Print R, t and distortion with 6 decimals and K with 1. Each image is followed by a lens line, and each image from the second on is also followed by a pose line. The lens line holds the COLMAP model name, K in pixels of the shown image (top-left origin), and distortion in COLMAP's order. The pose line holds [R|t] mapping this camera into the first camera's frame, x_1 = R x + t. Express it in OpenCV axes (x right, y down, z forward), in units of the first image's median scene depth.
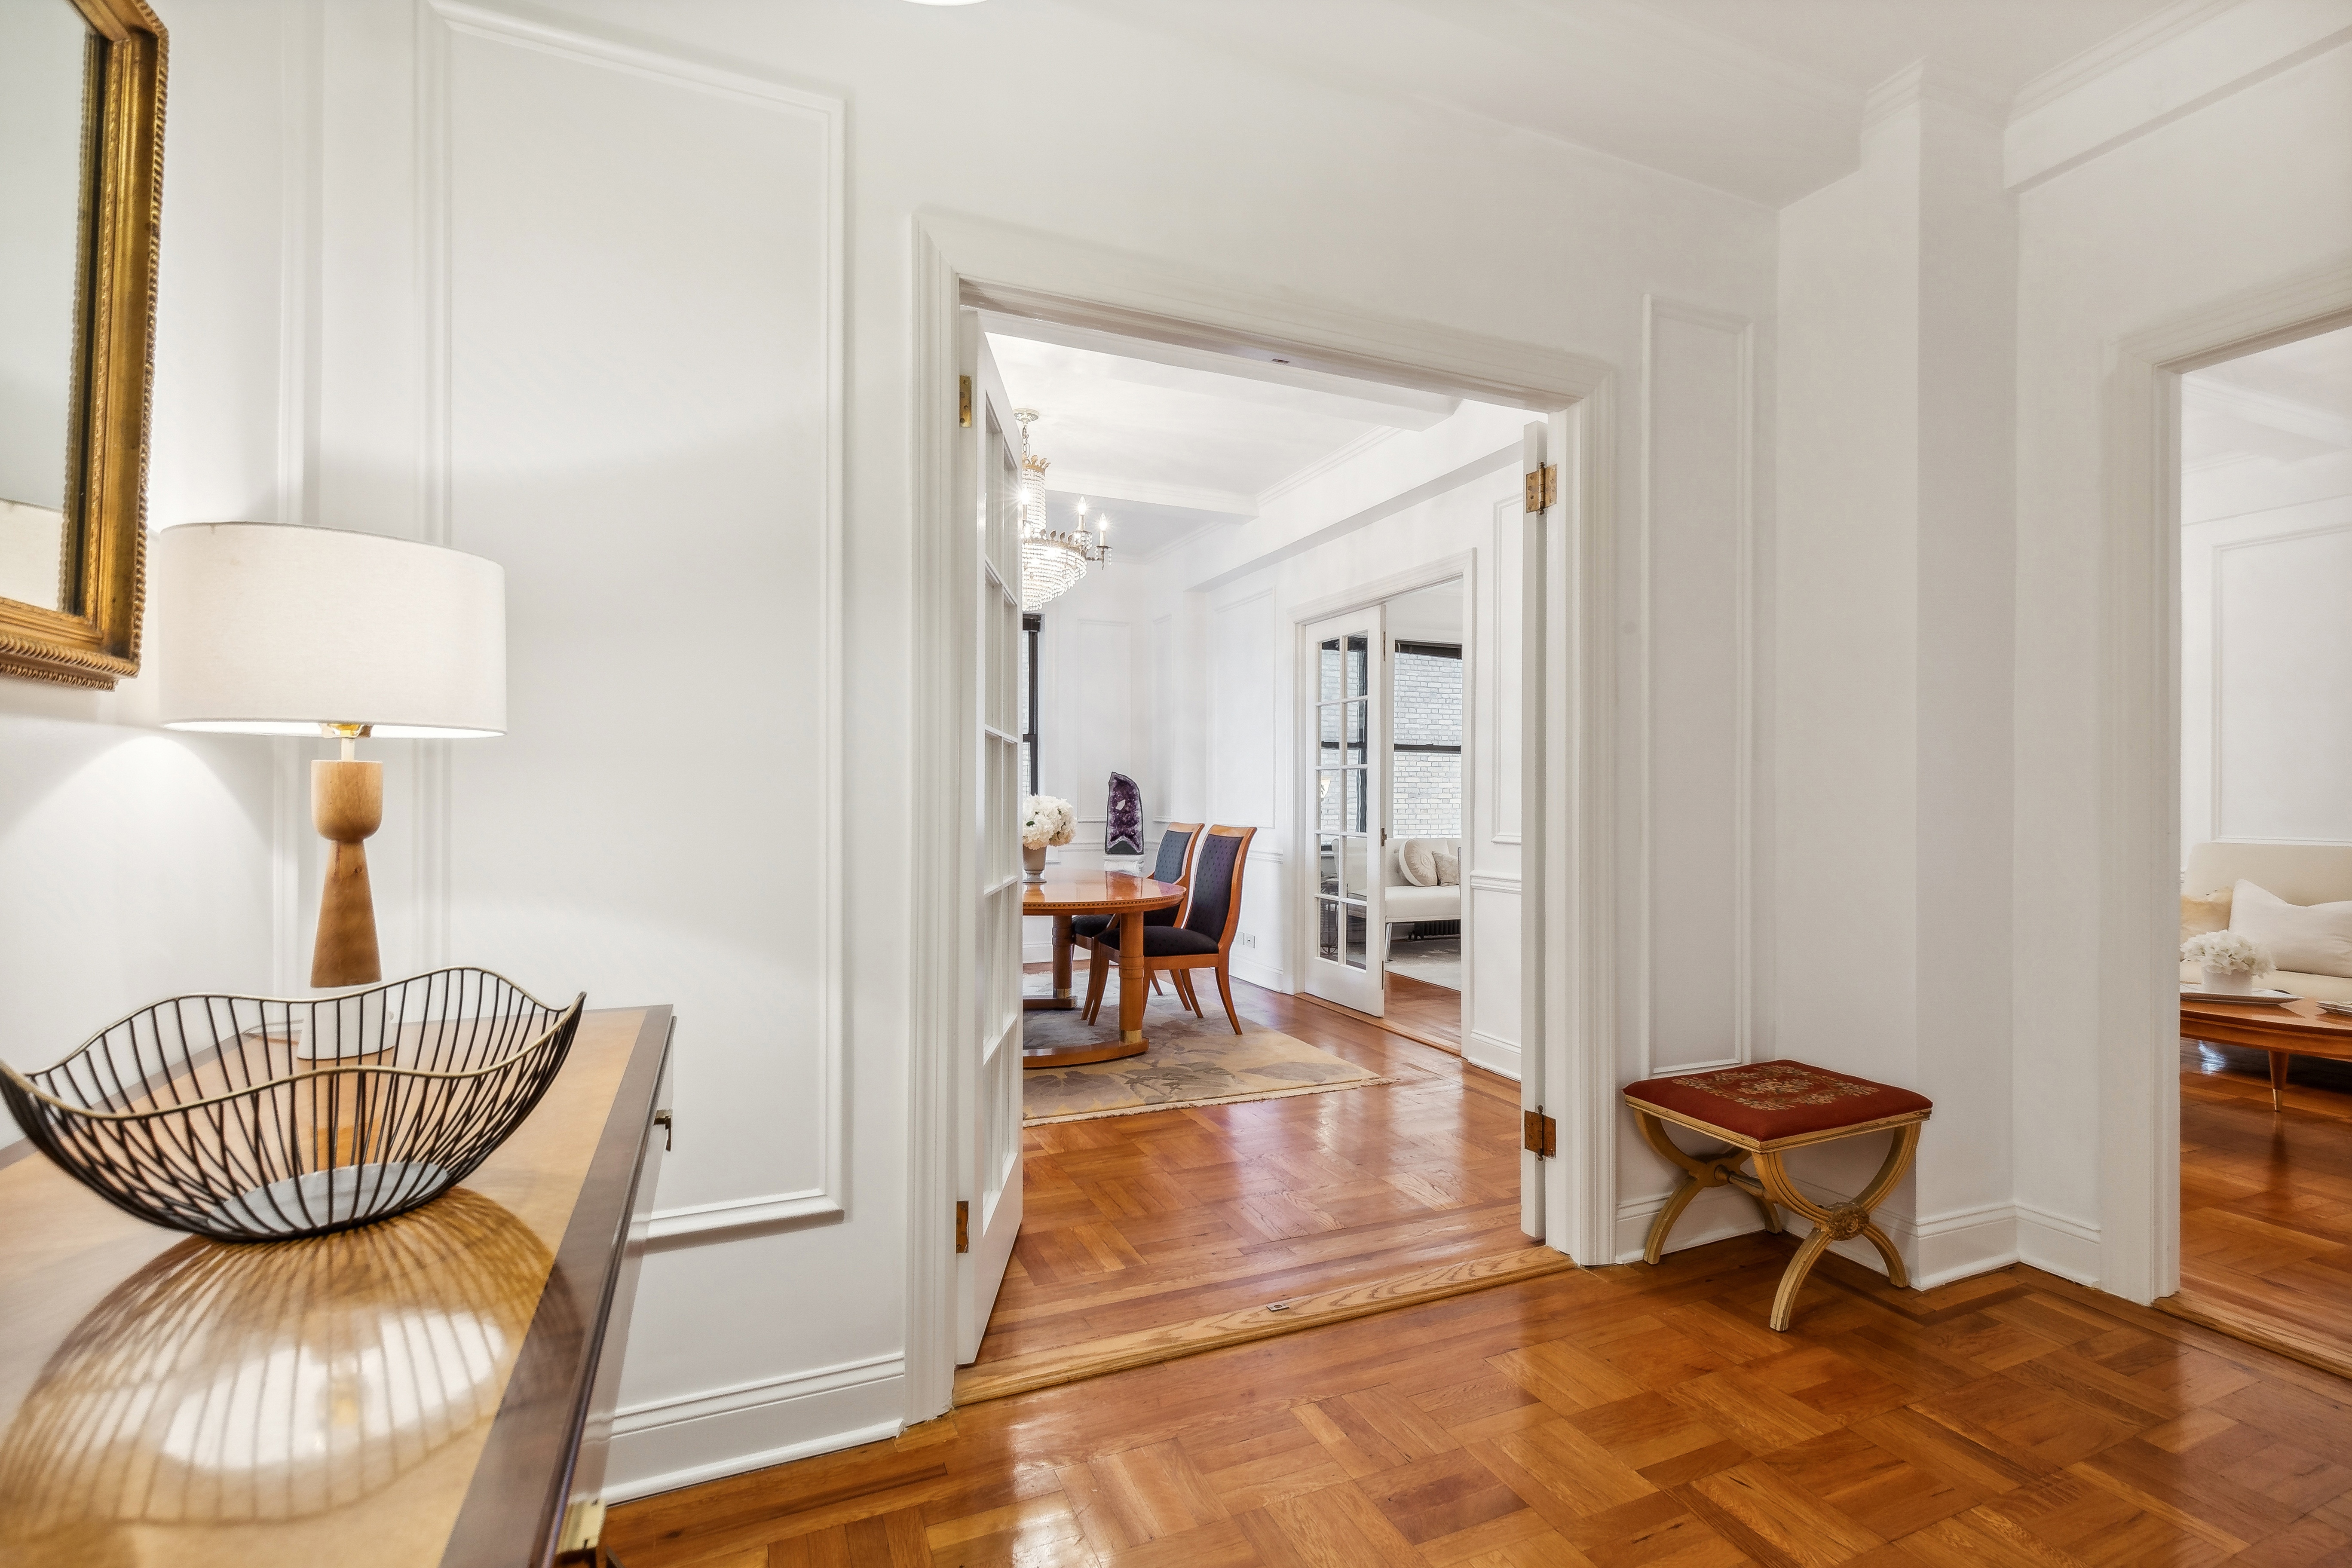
lens RADIAL K [[1051.0, 0, 1176.0], [0, 1051.0, 784.0], [0, 0, 1]] dist [0.000288, 0.000033]
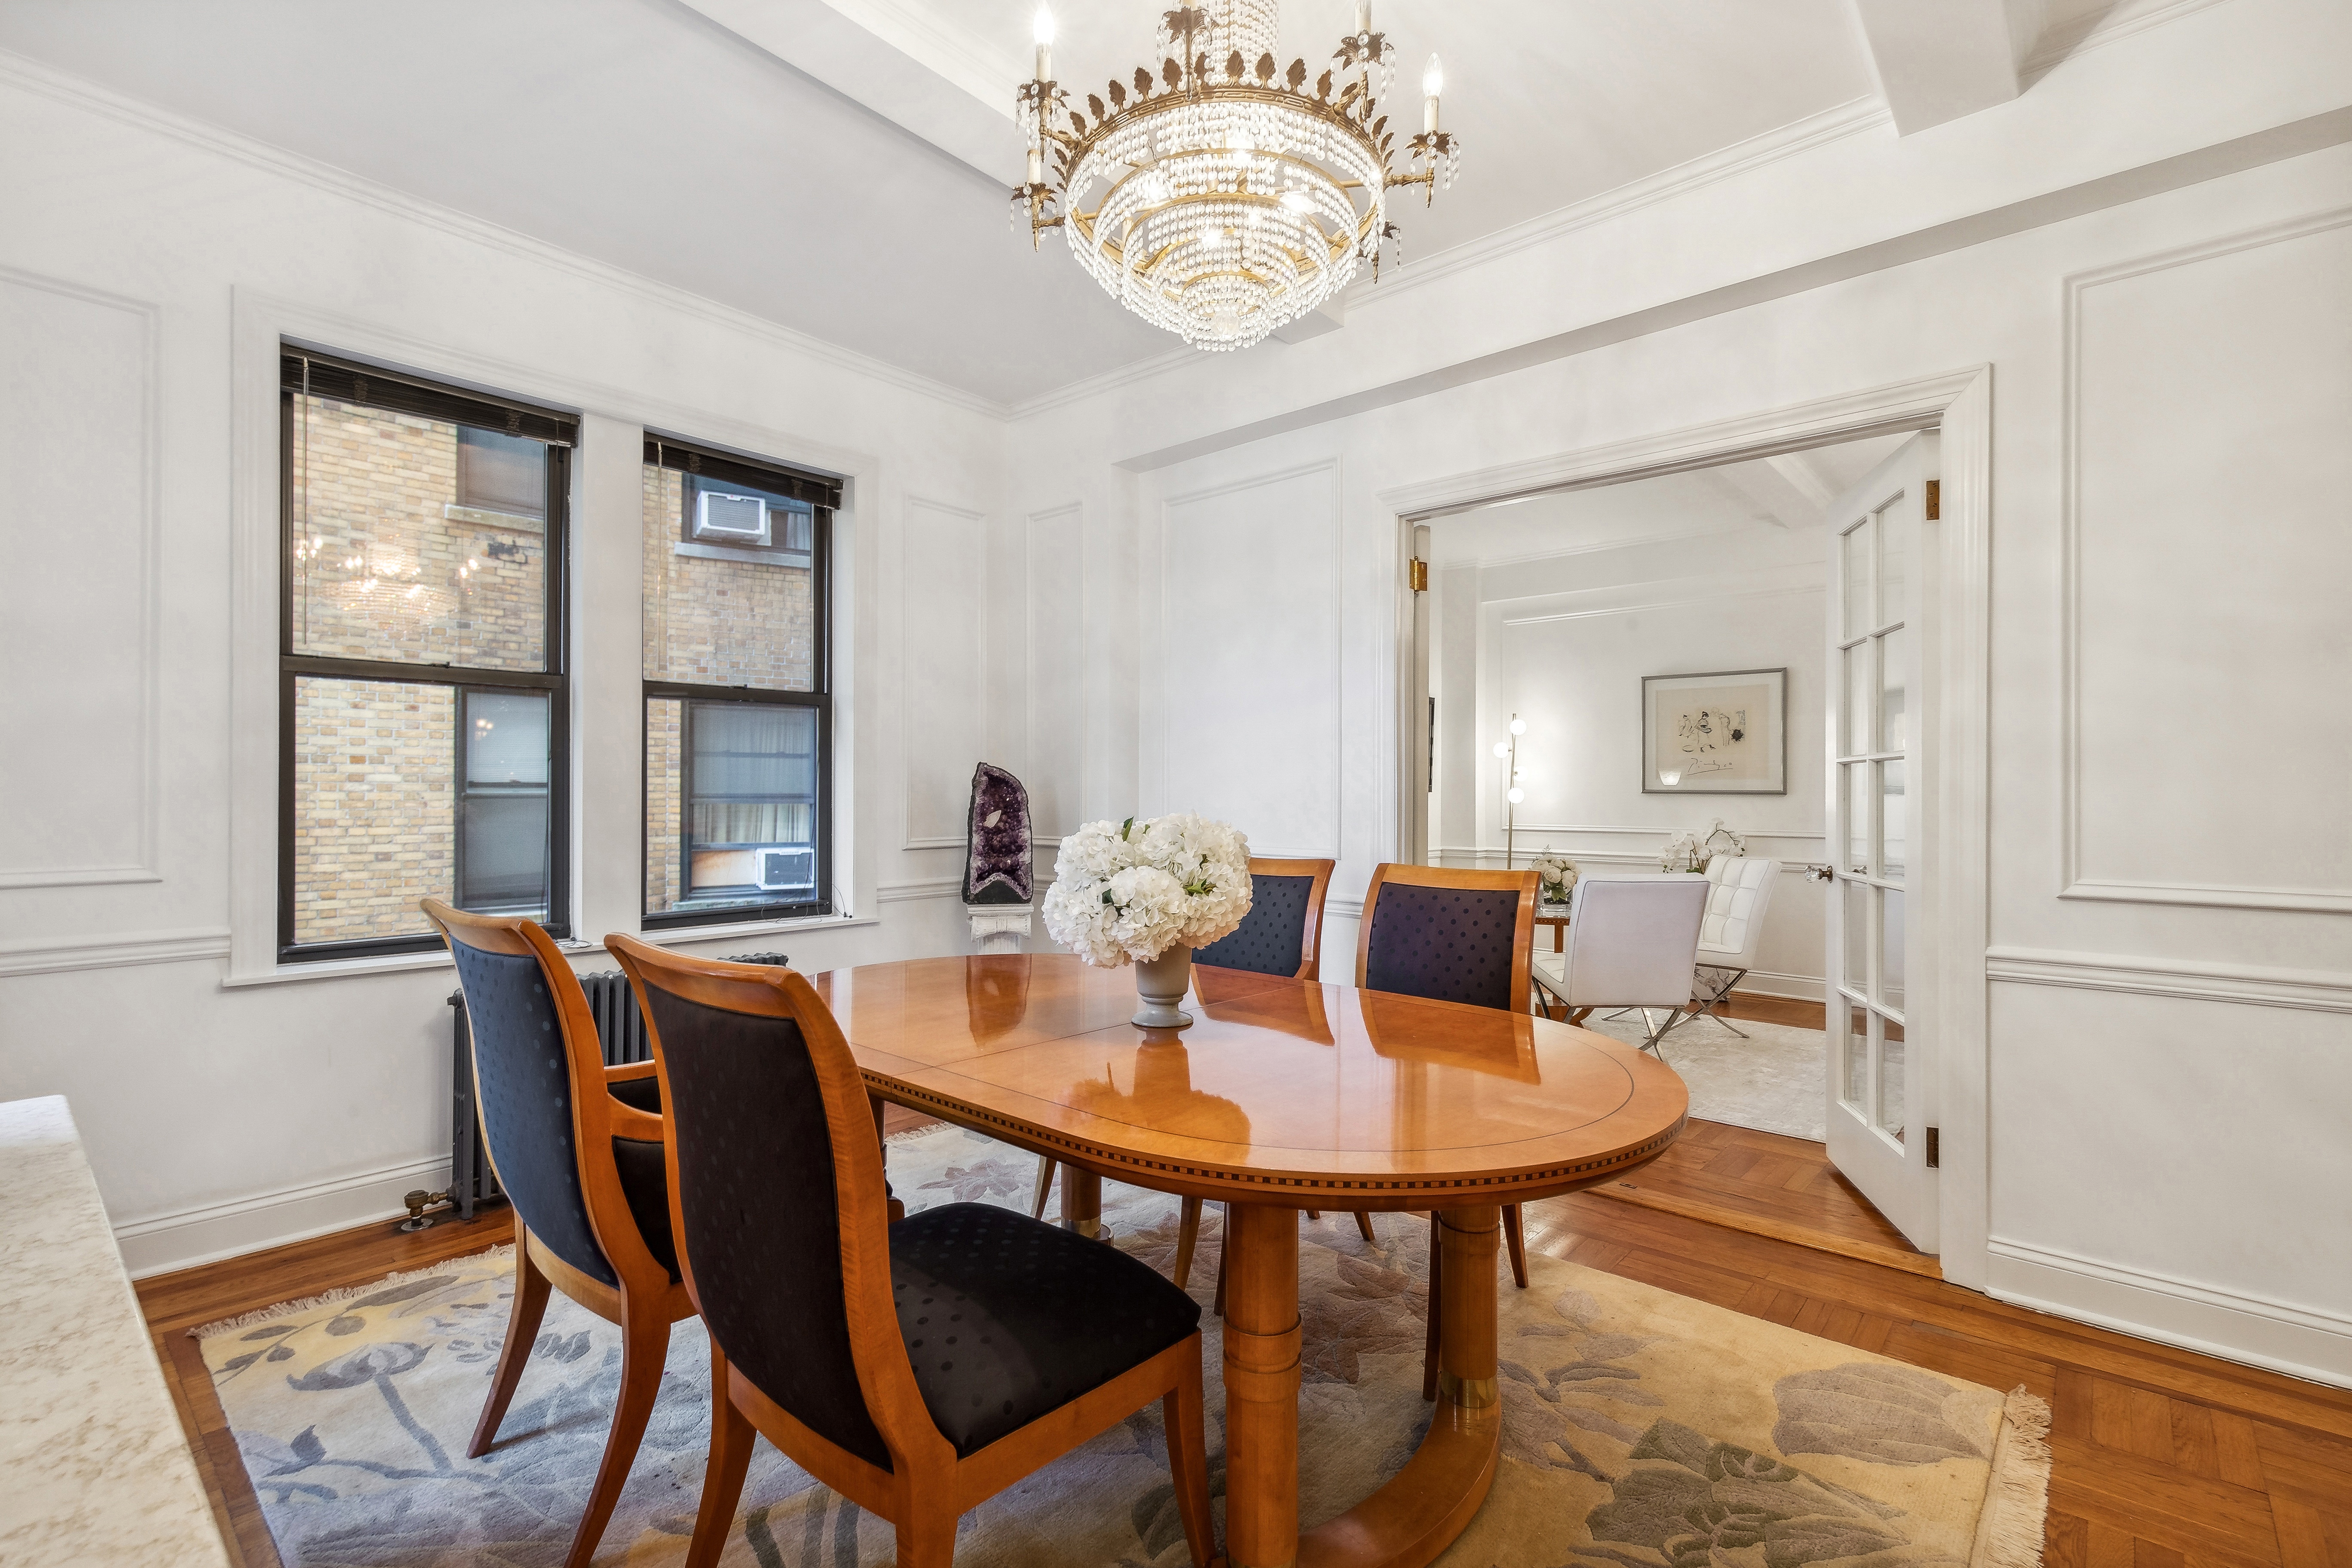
lens RADIAL K [[1051.0, 0, 1176.0], [0, 1051.0, 784.0], [0, 0, 1]] dist [0.000288, 0.000033]
pose [[0.902957, 0.003986, 0.429712, -0.214657], [-0.005697, 0.999980, 0.002695, -0.001756], [-0.429692, -0.004882, 0.902962, 0.432077]]
